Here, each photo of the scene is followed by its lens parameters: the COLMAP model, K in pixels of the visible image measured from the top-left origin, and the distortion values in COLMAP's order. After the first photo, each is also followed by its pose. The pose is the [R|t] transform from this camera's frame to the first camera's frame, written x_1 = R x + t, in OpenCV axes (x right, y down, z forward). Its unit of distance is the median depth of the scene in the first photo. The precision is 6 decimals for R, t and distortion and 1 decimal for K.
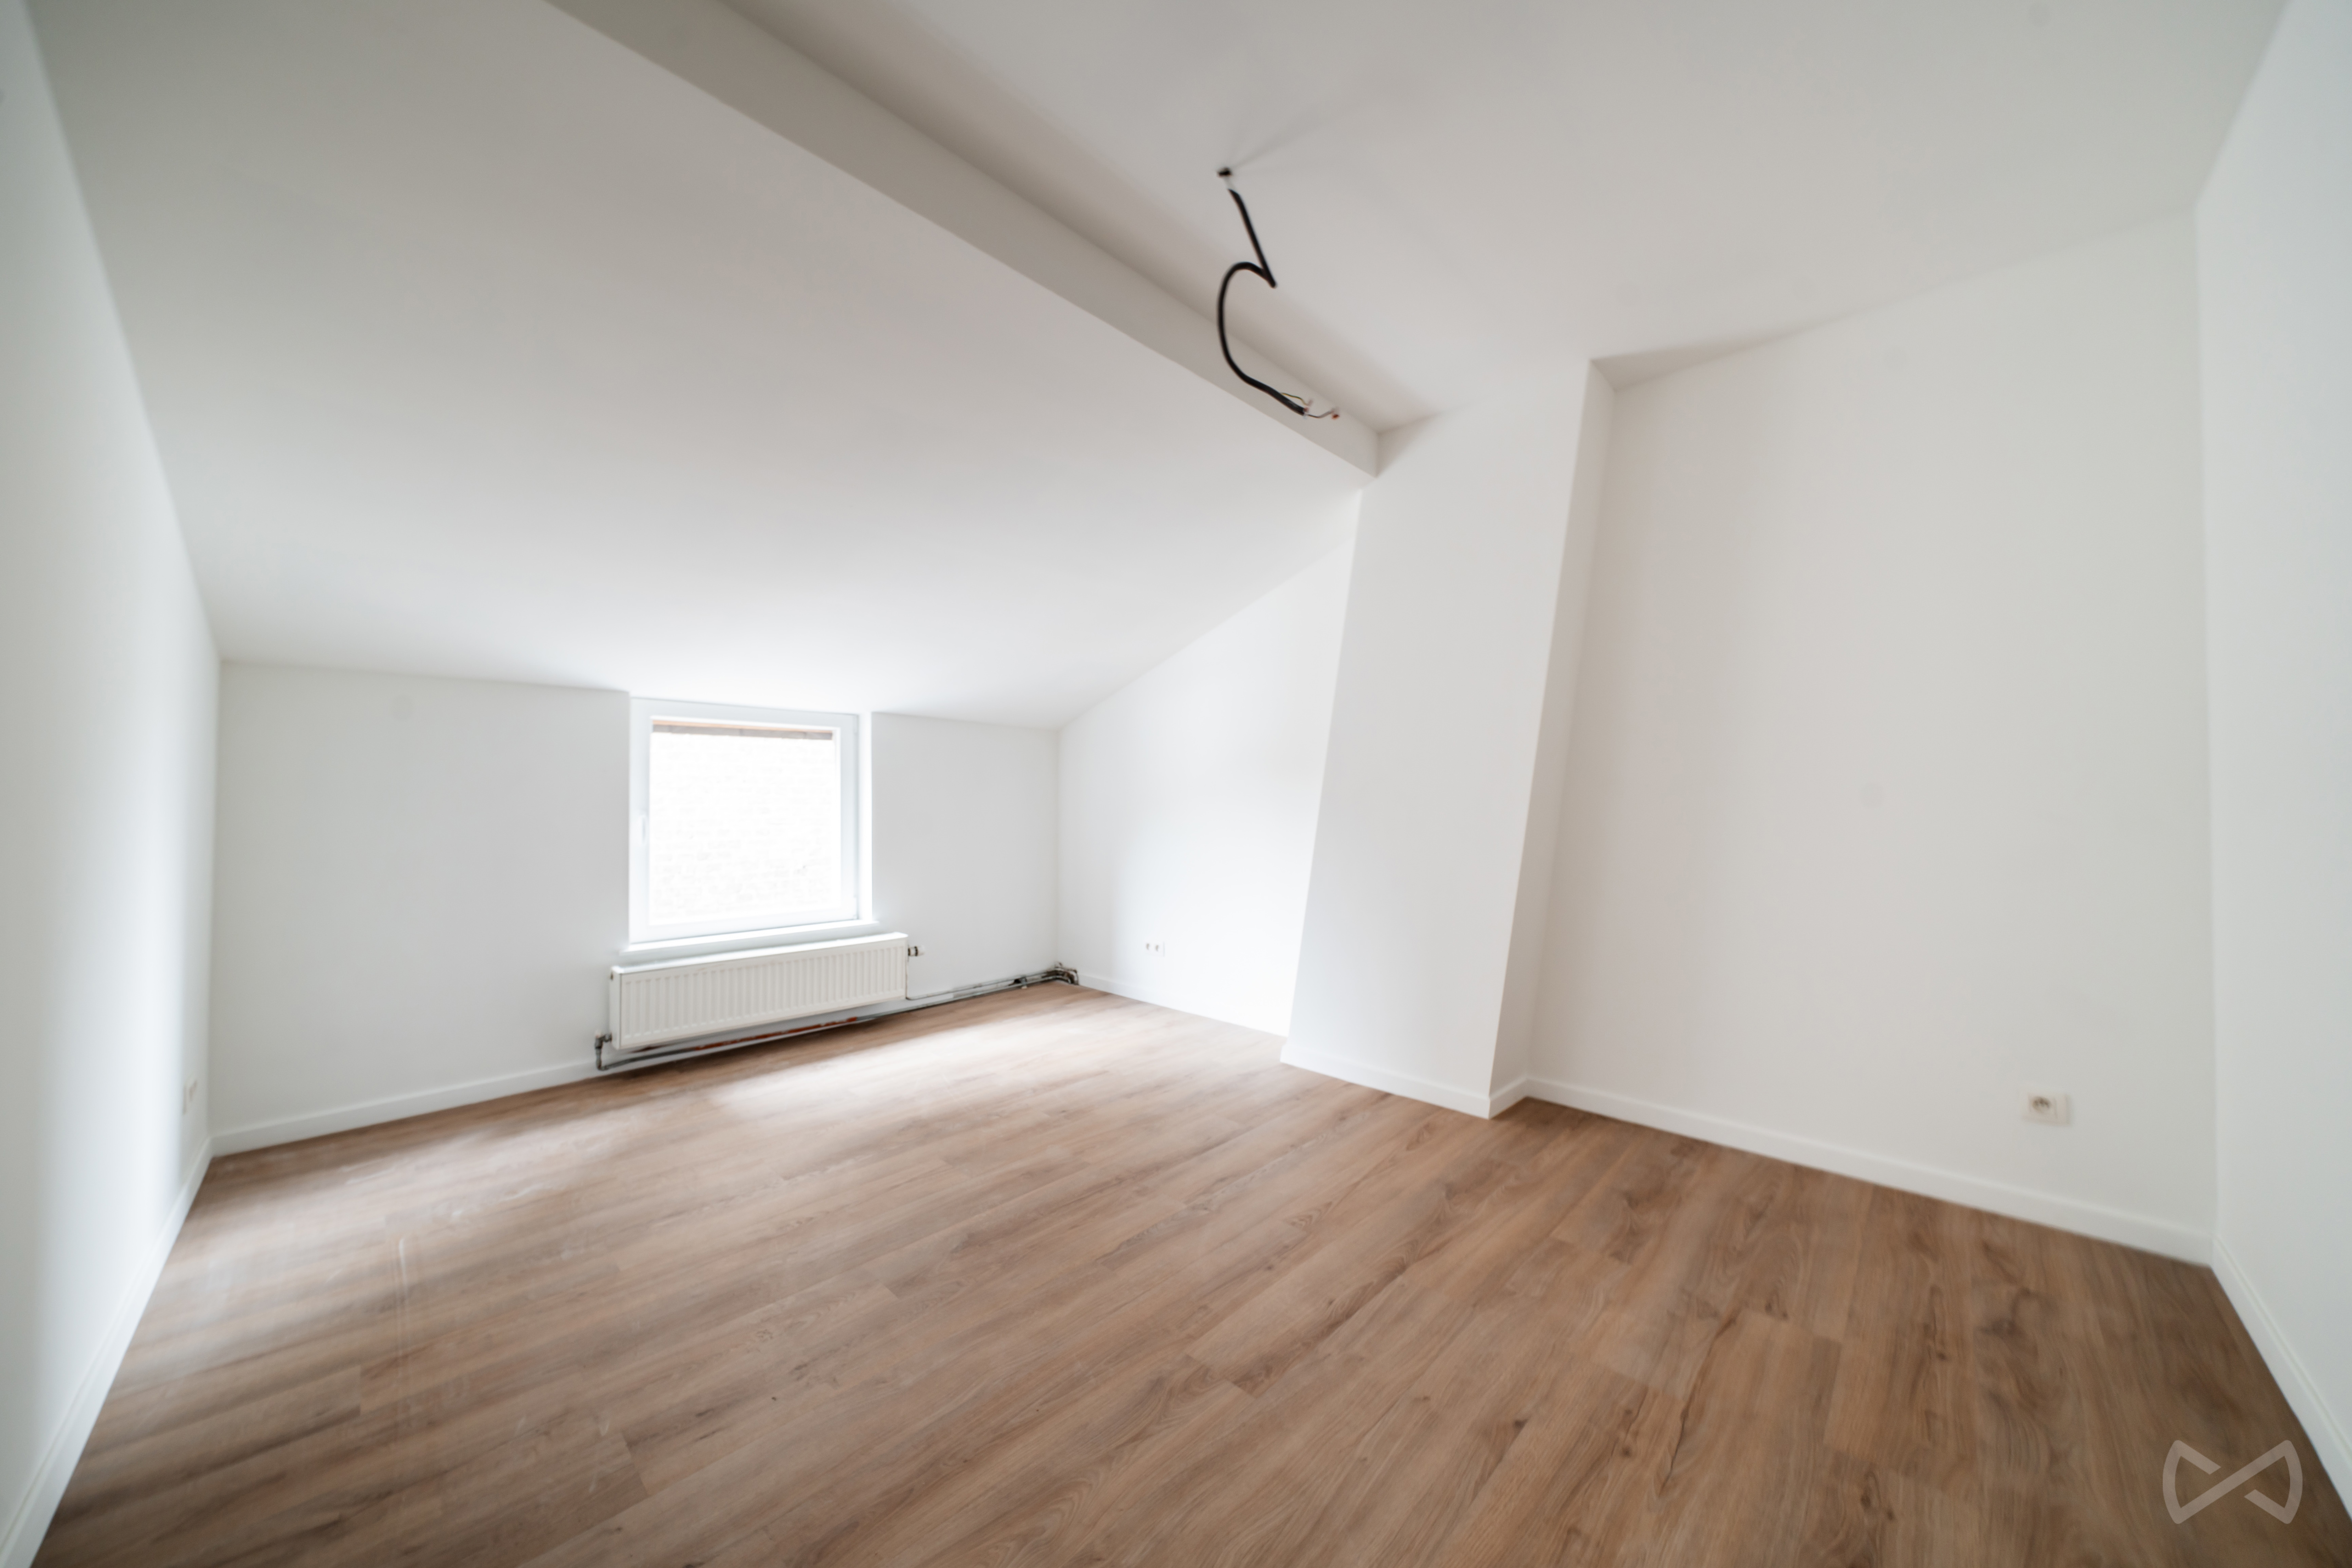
lens RADIAL K [[802.9, 0, 1171.8], [0, 802.9, 785.8], [0, 0, 1]] dist [-0.005575, -0.000089]
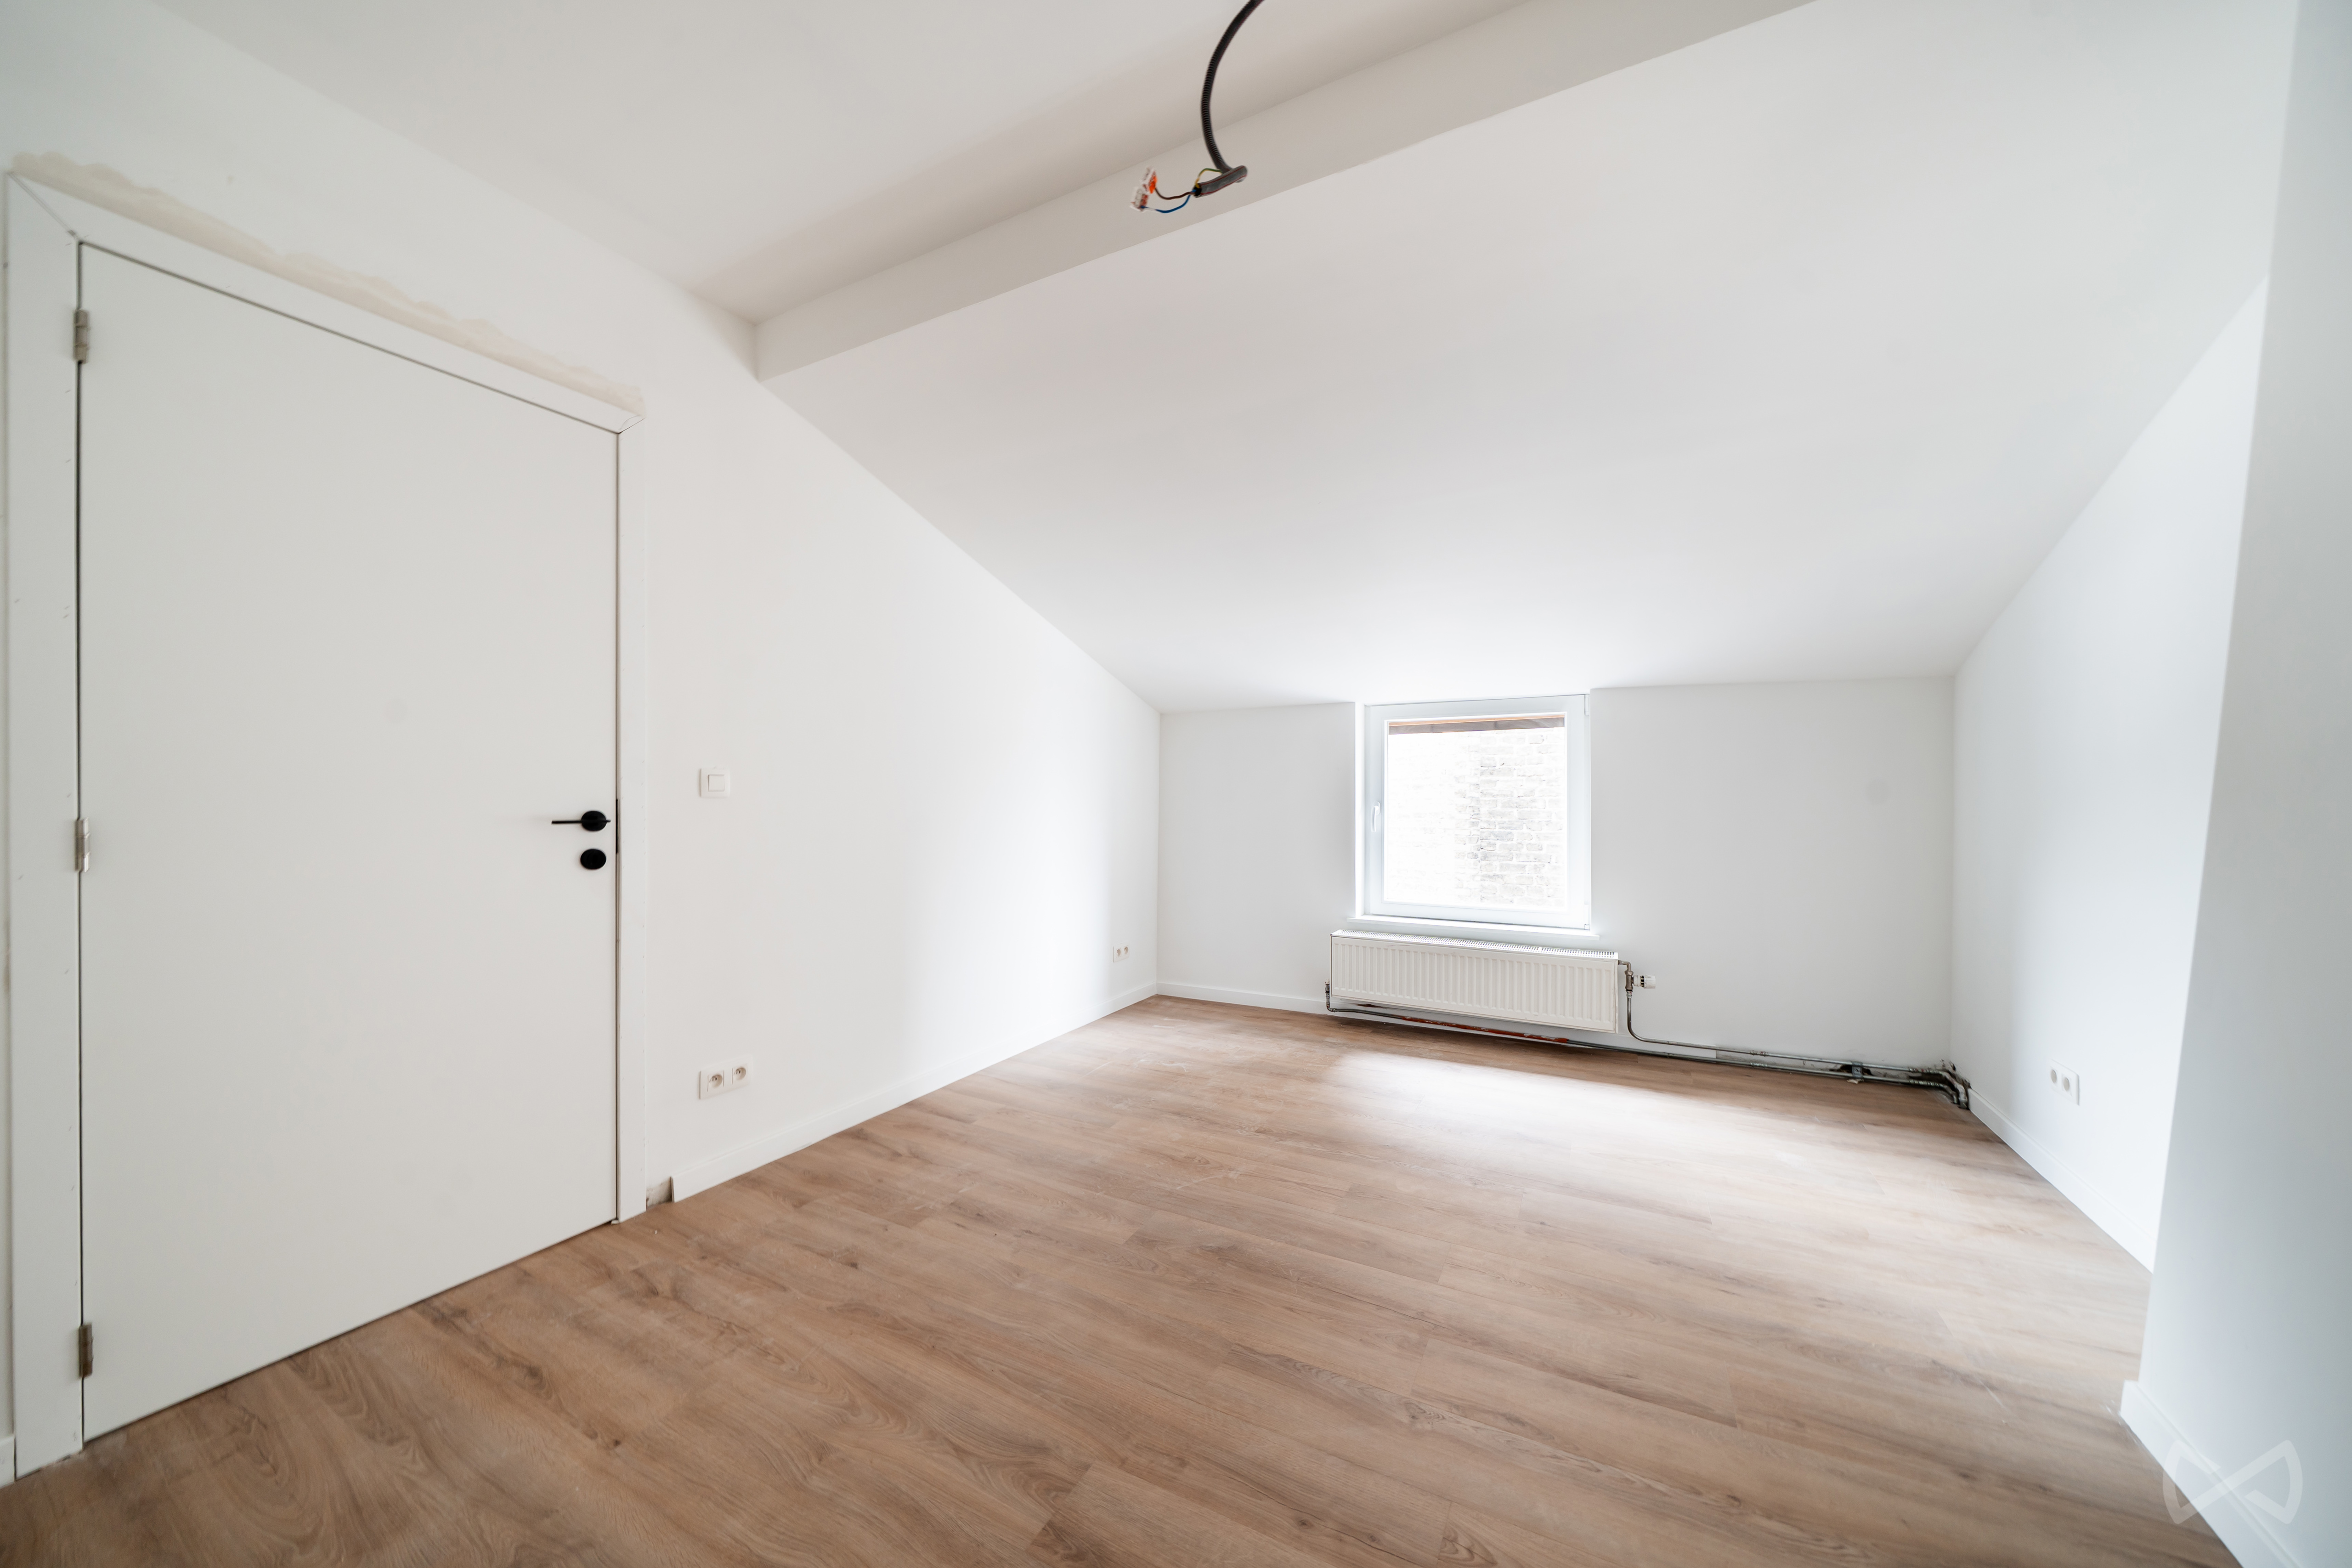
lens RADIAL K [[802.9, 0, 1170.4], [0, 802.9, 791.4], [0, 0, 1]] dist [-0.005575, -0.000089]
pose [[0.276750, 0.000211, -0.960942, 0.508398], [0.018771, 0.999808, 0.005626, 0.004636], [0.960759, -0.019595, 0.276693, 0.522587]]
